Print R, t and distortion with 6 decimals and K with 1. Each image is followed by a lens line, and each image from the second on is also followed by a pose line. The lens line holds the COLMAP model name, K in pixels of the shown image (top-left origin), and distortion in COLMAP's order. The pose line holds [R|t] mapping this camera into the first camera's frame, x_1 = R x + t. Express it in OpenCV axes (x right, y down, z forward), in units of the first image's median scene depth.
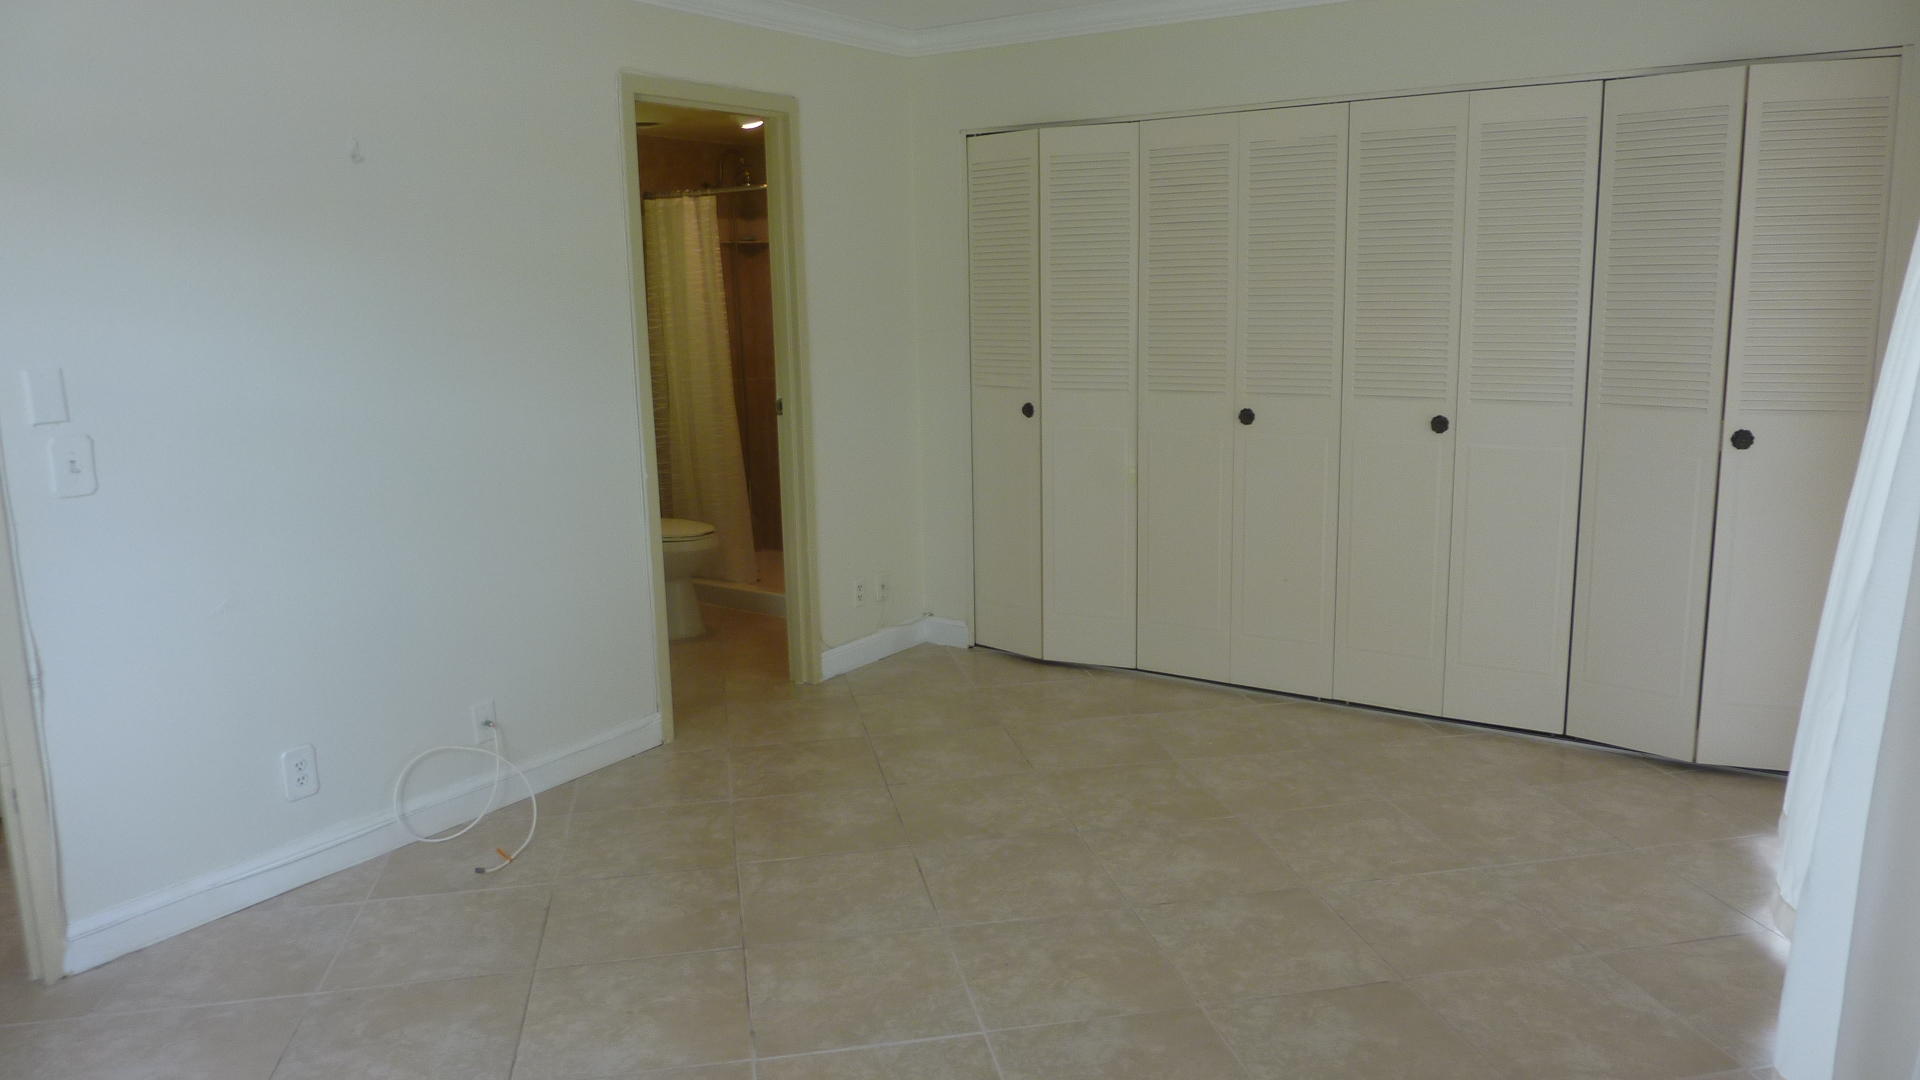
lens RADIAL K [[1342.6, 0, 956.6], [0, 1342.6, 540.0], [0, 0, 1]] dist [-0.025814, -0.009532]
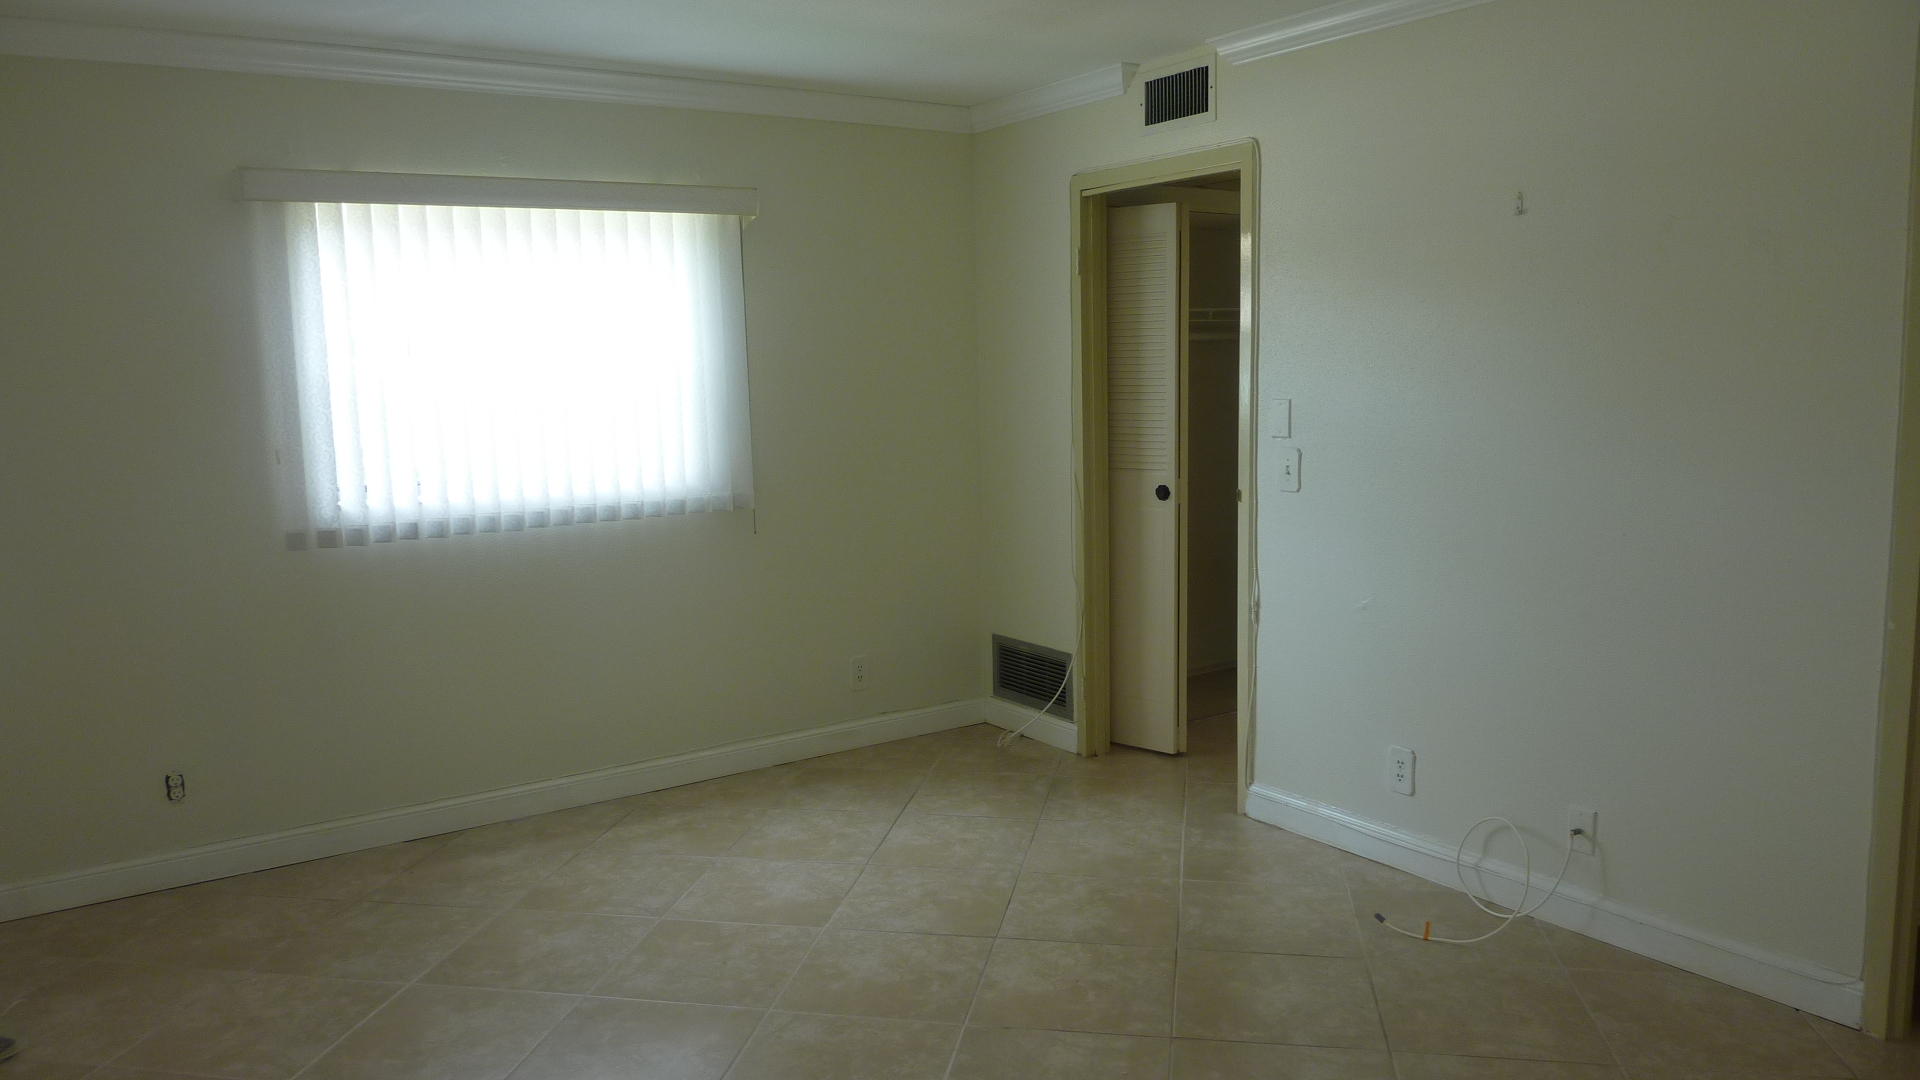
lens RADIAL K [[1342.6, 0, 955.9], [0, 1342.6, 539.6], [0, 0, 1]] dist [-0.025814, -0.009532]
pose [[-0.370936, 0.152045, -0.916127, 0.692686], [-0.139360, 0.966221, 0.216785, -0.219049], [0.918142, 0.208085, -0.337218, 1.053658]]
